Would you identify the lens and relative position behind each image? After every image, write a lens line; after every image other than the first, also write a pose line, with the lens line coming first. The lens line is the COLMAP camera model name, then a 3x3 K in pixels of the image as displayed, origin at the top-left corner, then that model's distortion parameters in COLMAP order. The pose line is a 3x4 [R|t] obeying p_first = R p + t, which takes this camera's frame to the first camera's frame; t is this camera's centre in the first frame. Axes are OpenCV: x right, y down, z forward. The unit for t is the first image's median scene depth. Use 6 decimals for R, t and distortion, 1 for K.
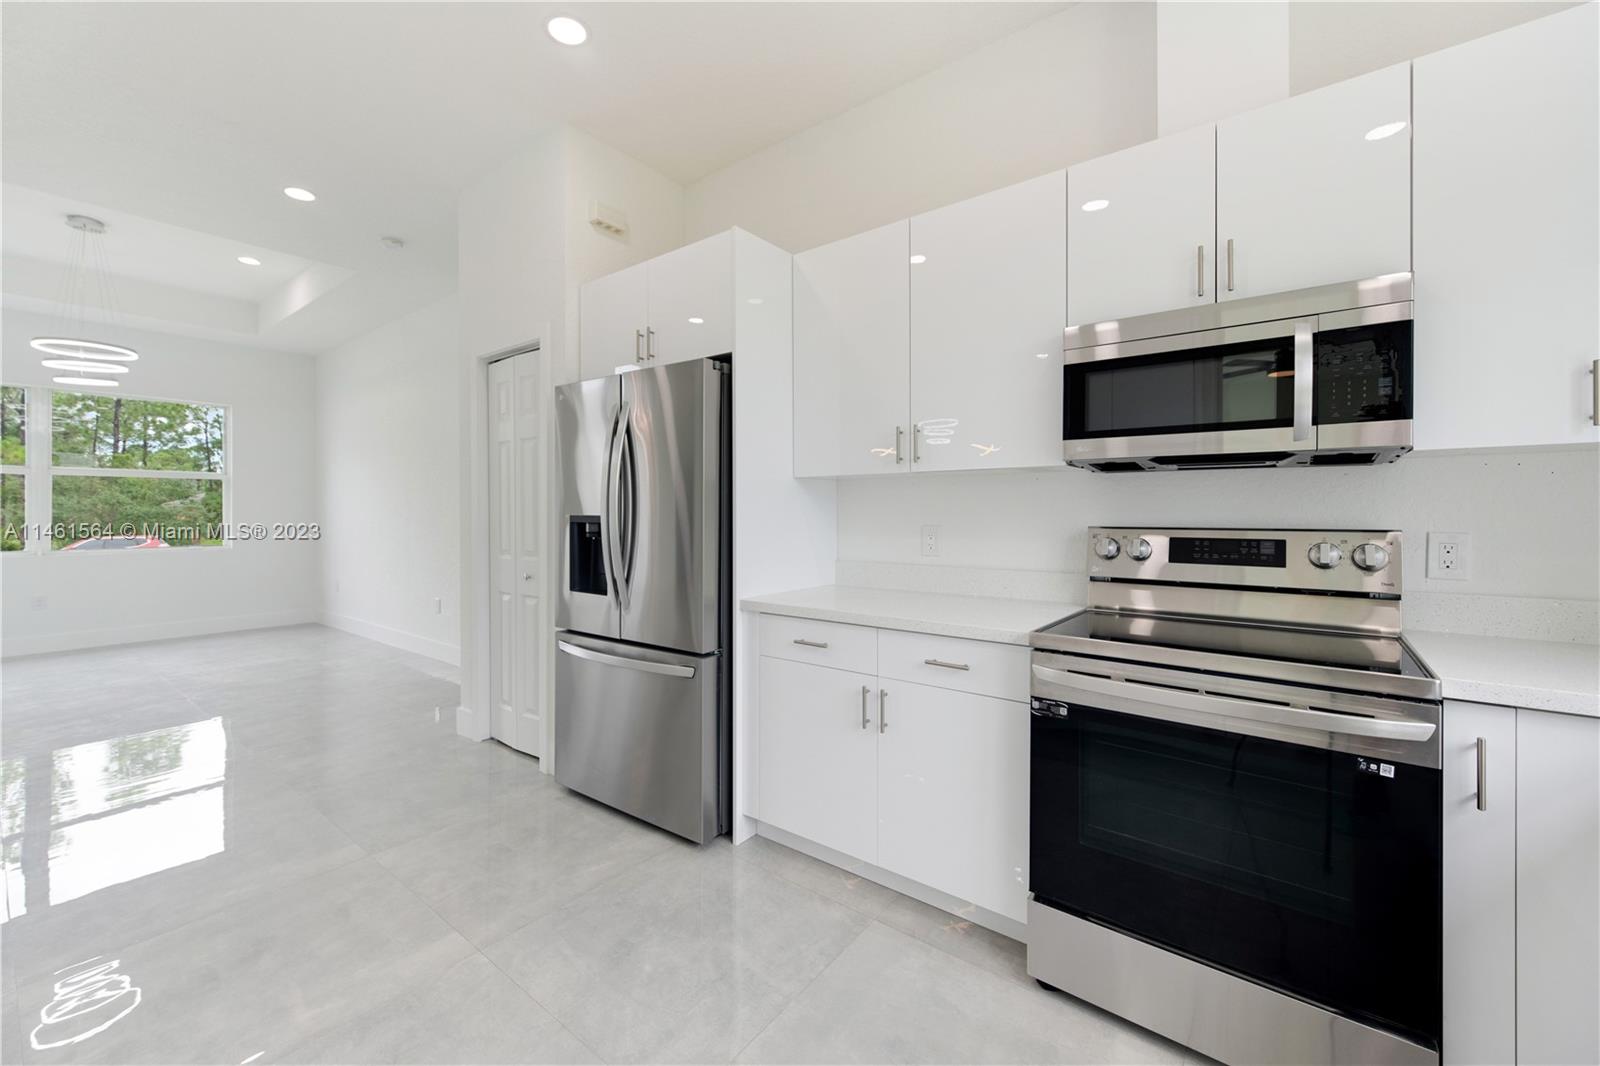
lens RADIAL K [[638.5, 0, 793.7], [0, 638.5, 519.7], [0, 0, 1]] dist [0.004229, -0.000155]
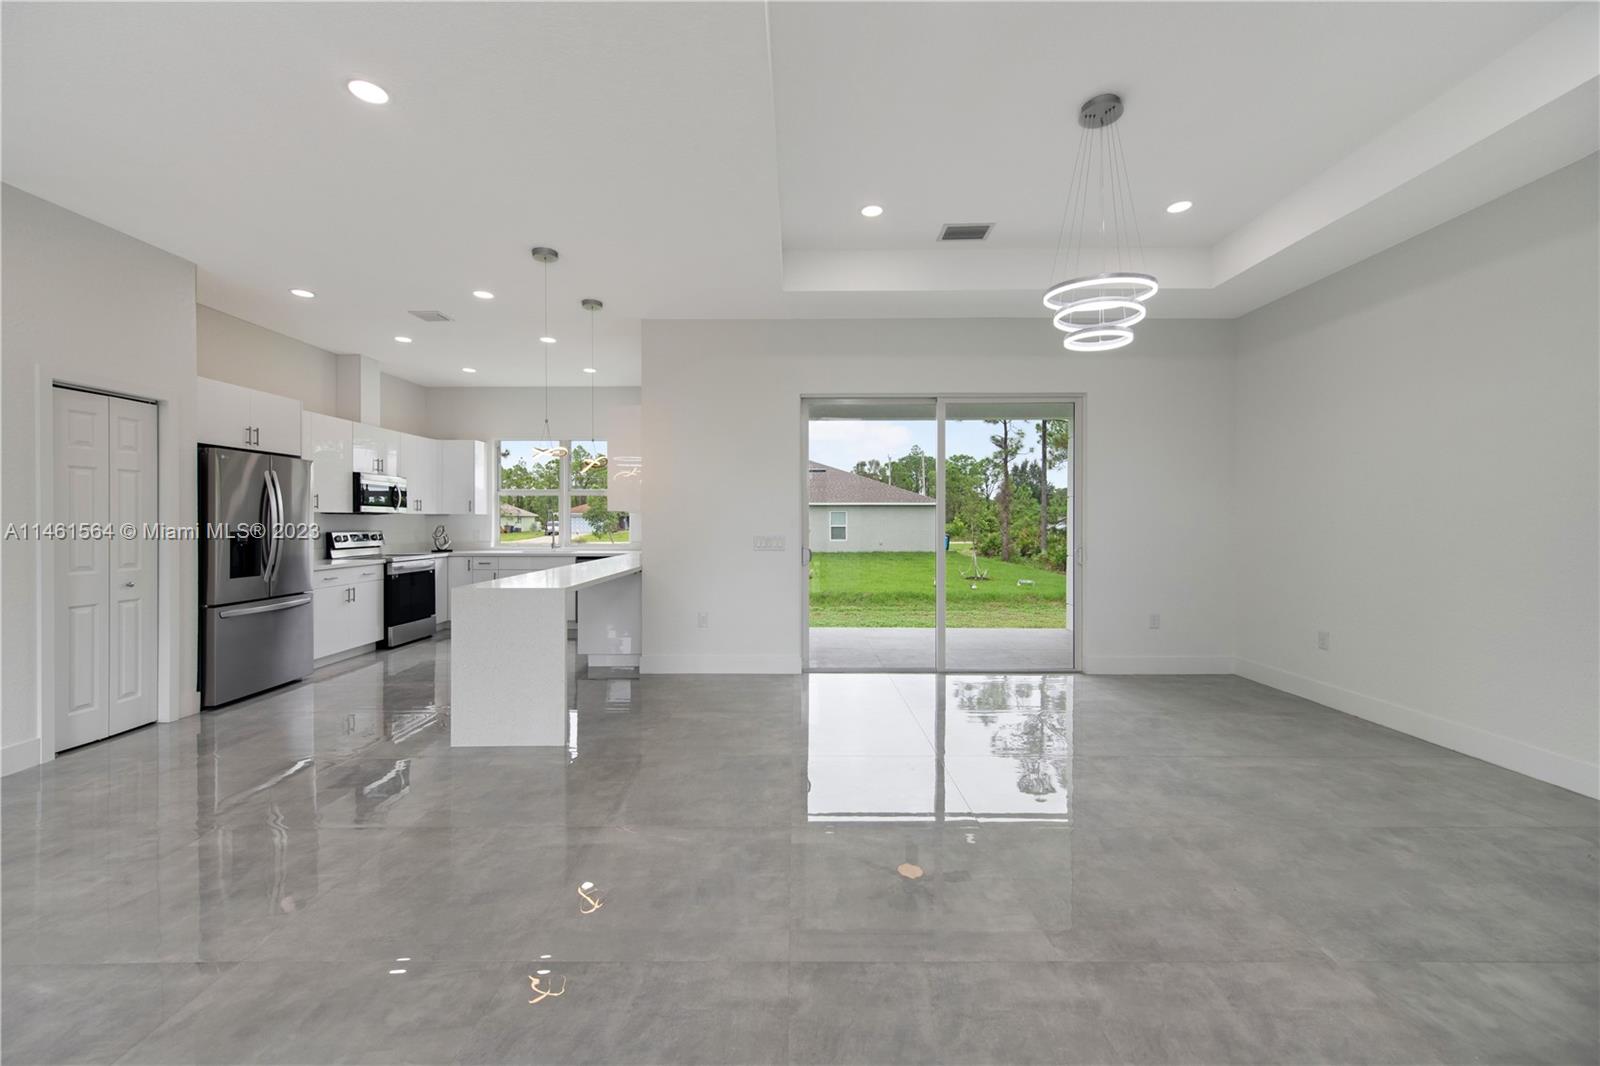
lens RADIAL K [[632.3, 0, 788.9], [0, 632.3, 522.2], [0, 0, 1]] dist [0.016692, -0.002732]
pose [[-0.607645, -0.001992, 0.794207, -2.943008], [0.008740, 0.999920, 0.009195, -0.039806], [-0.794161, 0.012528, -0.607578, 1.012948]]
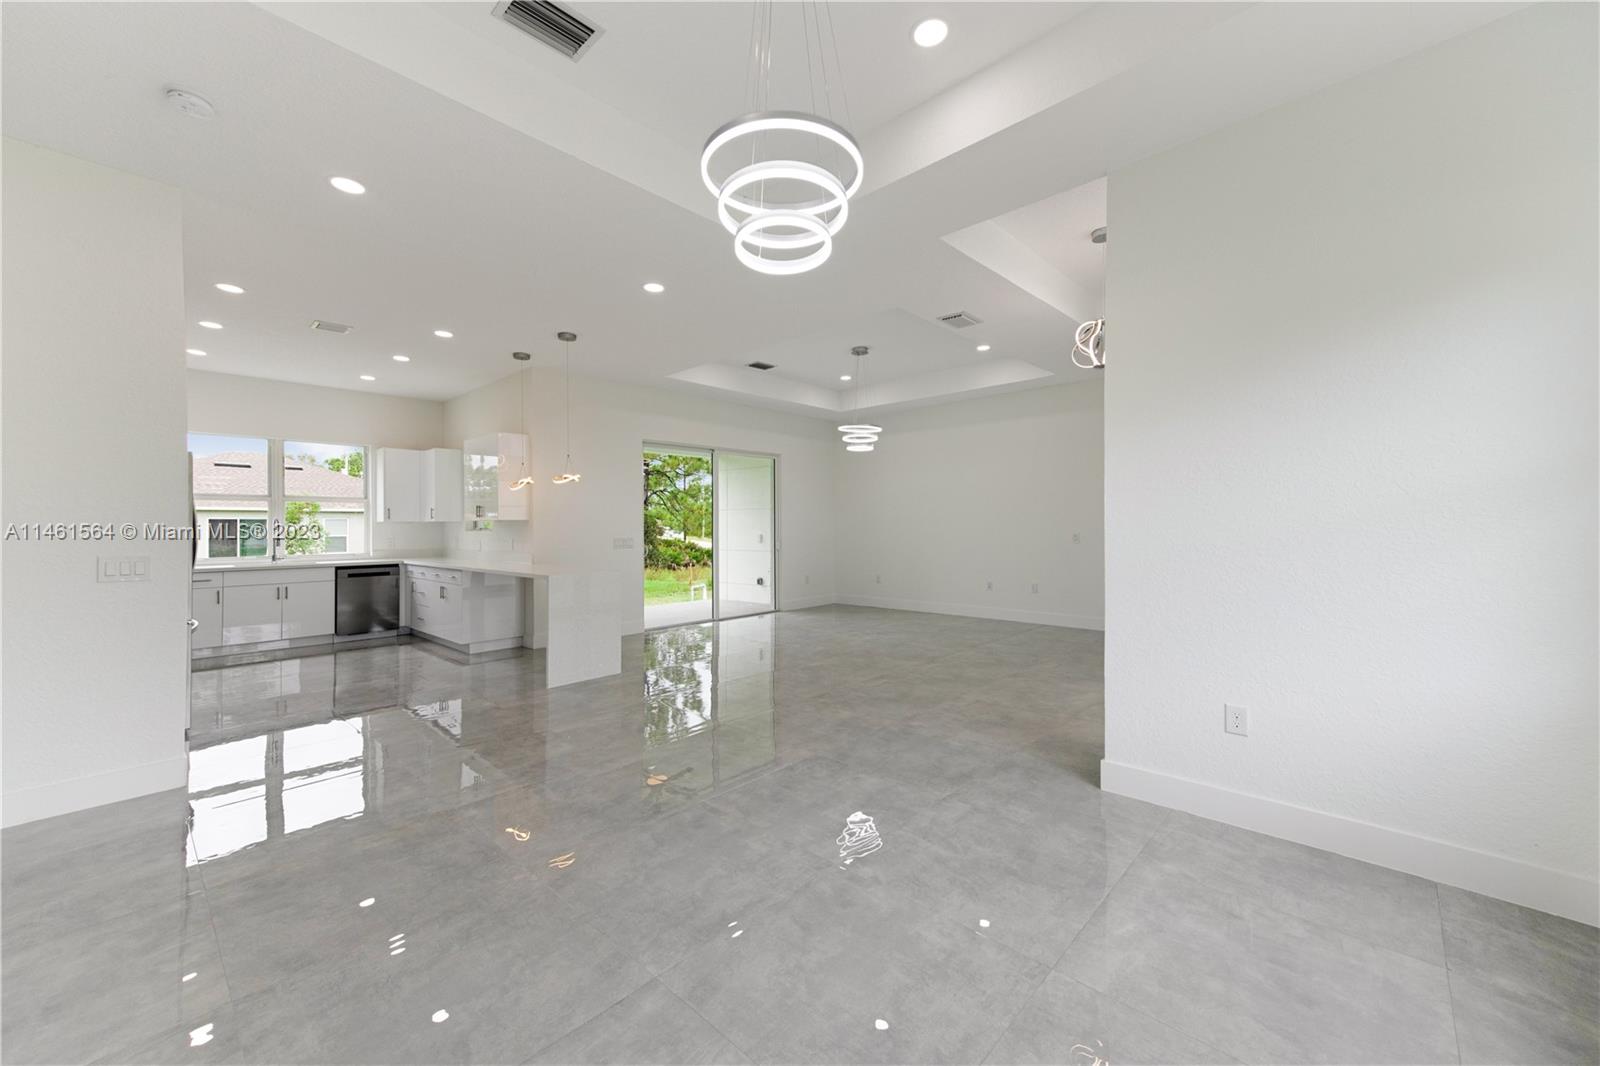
lens RADIAL K [[609.7, 0, 787.5], [0, 609.7, 528.1], [0, 0, 1]] dist [0.055653, -0.000041]
pose [[-0.994654, 0.007918, 0.102961, -2.244574], [0.009331, 0.999869, 0.013256, -0.054887], [-0.102843, 0.014146, -0.994597, 2.740398]]
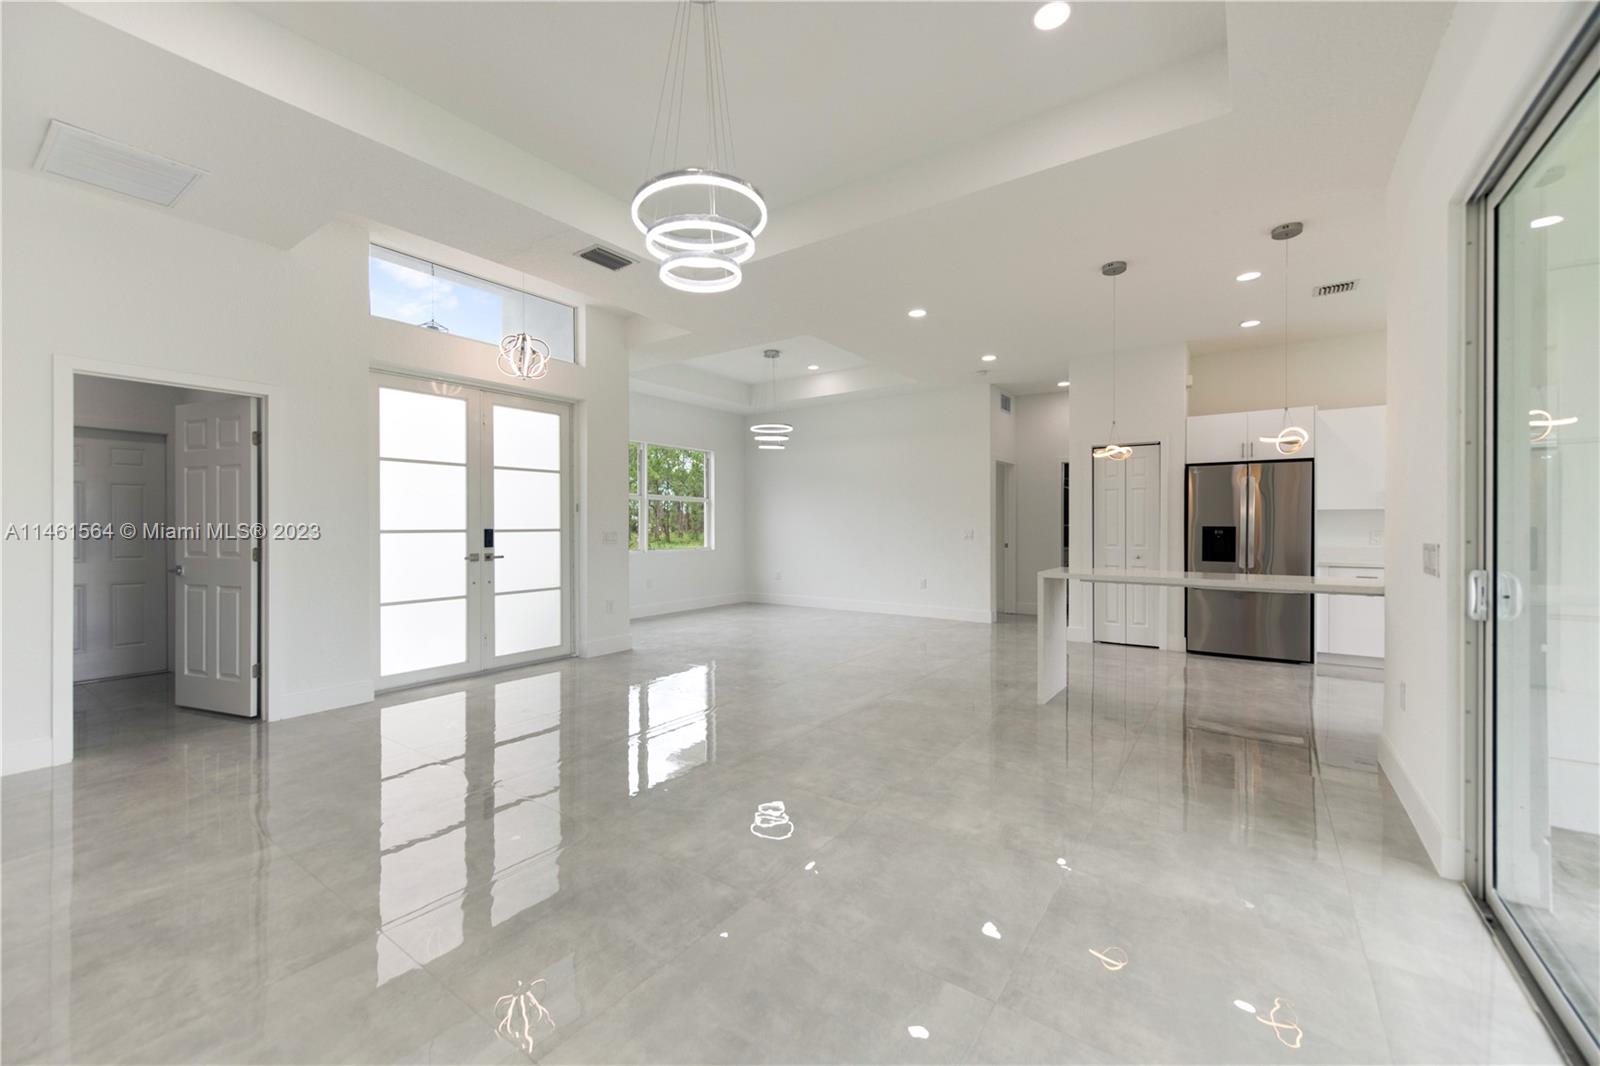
lens RADIAL K [[640.2, 0, 781.9], [0, 640.2, 520.6], [0, 0, 1]] dist [0.003568, -0.000331]
pose [[0.998767, 0.000354, 0.049643, -2.227727], [0.000307, 0.999911, -0.013304, 0.002688], [-0.049643, 0.013303, 0.998678, -1.315162]]
